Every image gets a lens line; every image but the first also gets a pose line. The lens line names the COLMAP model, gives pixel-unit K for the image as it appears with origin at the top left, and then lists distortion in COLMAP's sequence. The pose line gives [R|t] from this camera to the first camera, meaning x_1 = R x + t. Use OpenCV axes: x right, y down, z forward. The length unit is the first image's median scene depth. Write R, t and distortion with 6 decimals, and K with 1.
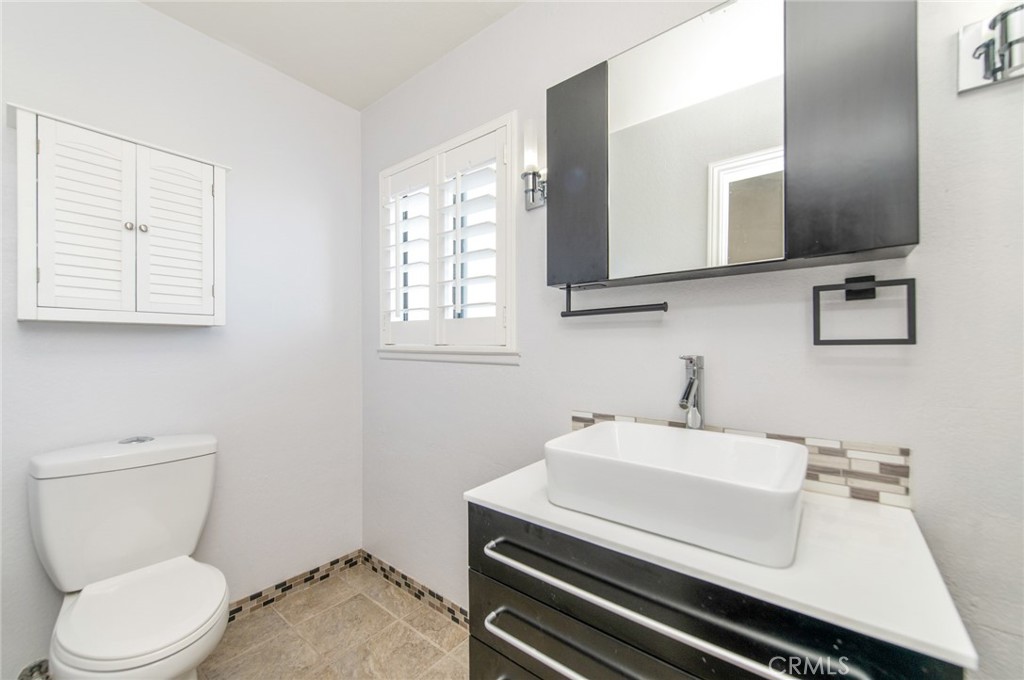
lens RADIAL K [[403.6, 0, 513.9], [0, 403.6, 343.5], [0, 0, 1]] dist [-0.000359, -0.000347]
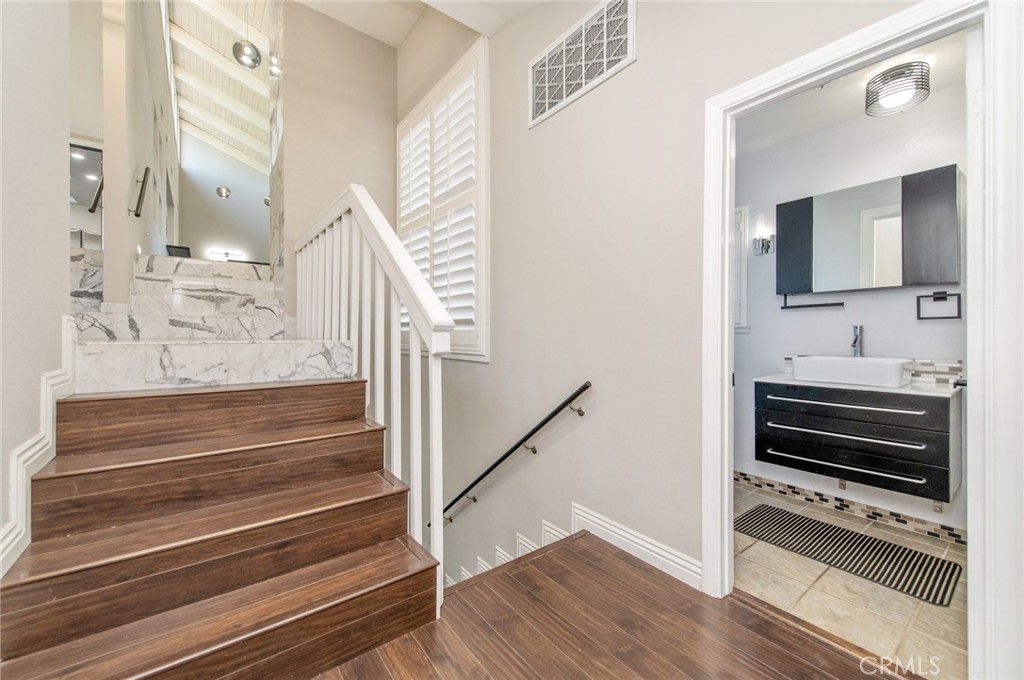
lens RADIAL K [[403.6, 0, 510.4], [0, 403.6, 334.2], [0, 0, 1]] dist [-0.000359, -0.000347]
pose [[0.972113, 0.000419, -0.234514, -1.099125], [0.000214, 0.999996, 0.002674, 0.085236], [0.234514, -0.002650, 0.972109, -1.980061]]
